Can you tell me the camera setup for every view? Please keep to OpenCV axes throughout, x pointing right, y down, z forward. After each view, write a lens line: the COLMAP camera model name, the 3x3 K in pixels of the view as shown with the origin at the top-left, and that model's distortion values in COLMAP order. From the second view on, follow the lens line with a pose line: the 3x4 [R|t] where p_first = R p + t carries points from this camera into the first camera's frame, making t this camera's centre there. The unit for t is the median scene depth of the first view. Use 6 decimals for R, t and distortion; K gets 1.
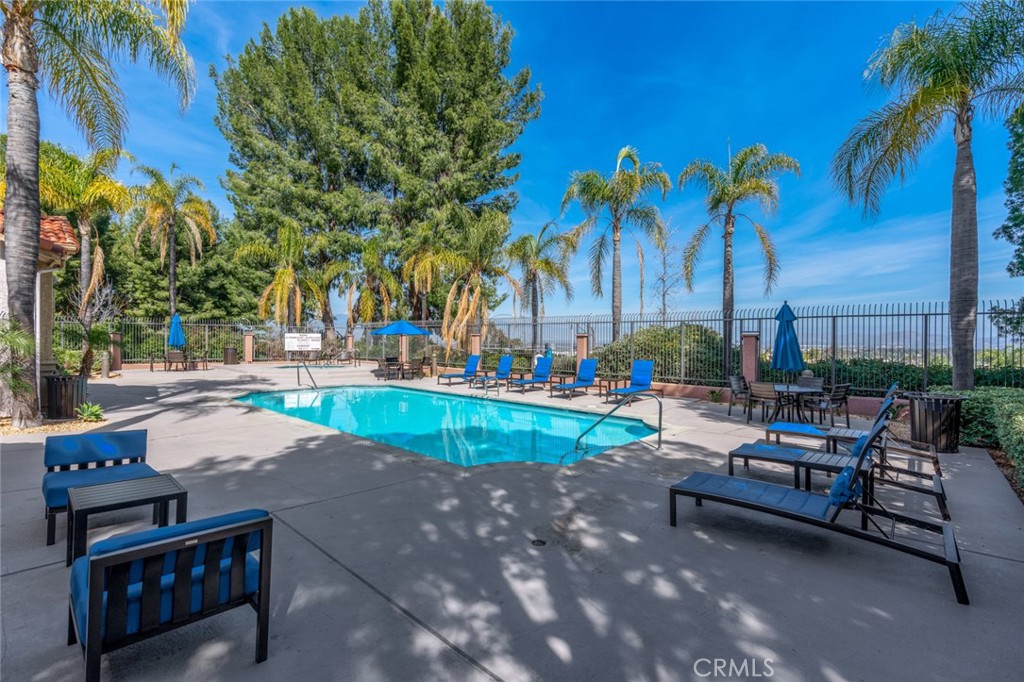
lens RADIAL K [[457.7, 0, 507.8], [0, 457.7, 339.4], [0, 0, 1]] dist [-0.004123, -0.000440]
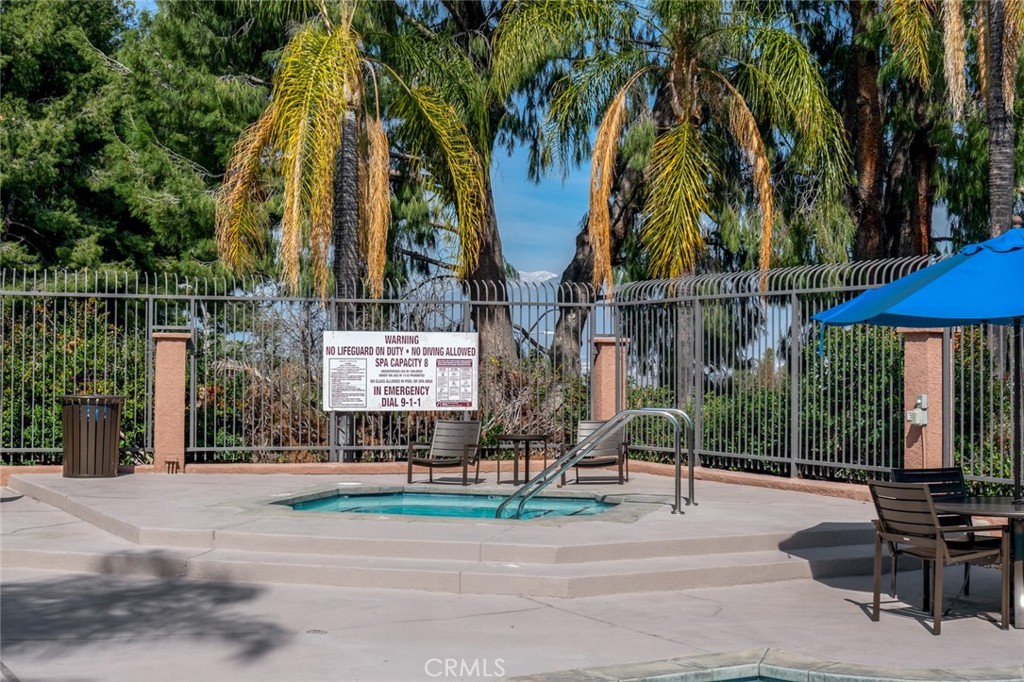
lens RADIAL K [[1520.6, 0, 513.3], [0, 1520.6, 340.9], [0, 0, 1]] dist [-0.035641, 0.000000]
pose [[0.947914, -0.004559, -0.318492, -0.150705], [-0.000189, 0.999889, -0.014873, 0.001459], [0.318525, 0.014158, 0.947809, 0.302590]]
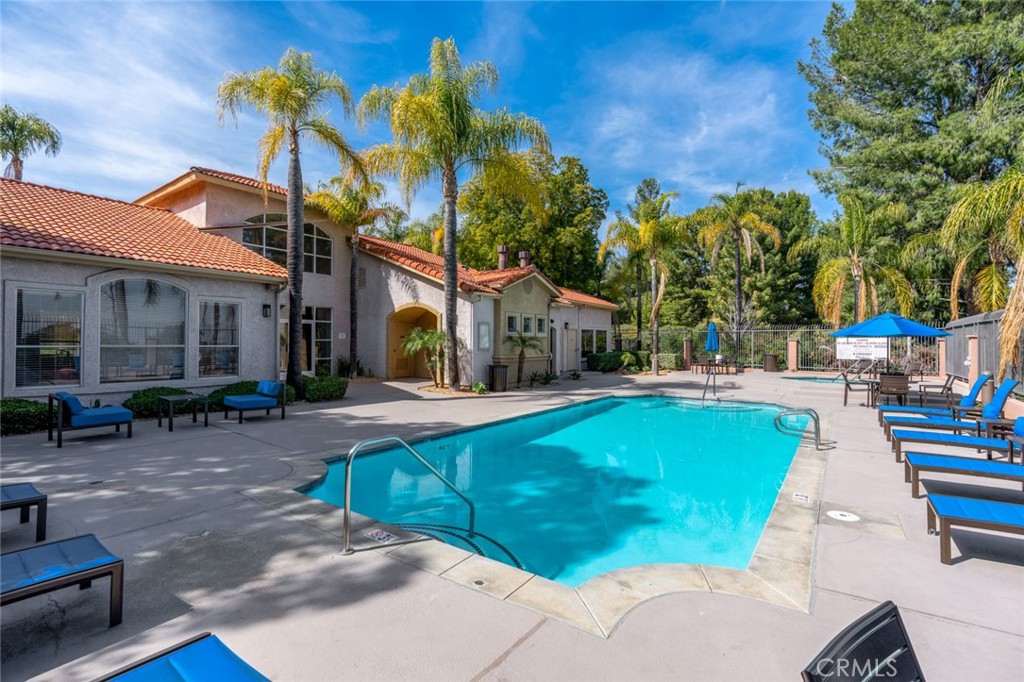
lens RADIAL K [[457.7, 0, 513.9], [0, 457.7, 339.2], [0, 0, 1]] dist [-0.004123, -0.000440]
pose [[0.137033, -0.013118, -0.990480, 0.206073], [-0.006571, 0.999878, -0.014151, 0.003562], [0.990545, 0.008447, 0.136930, 0.266645]]
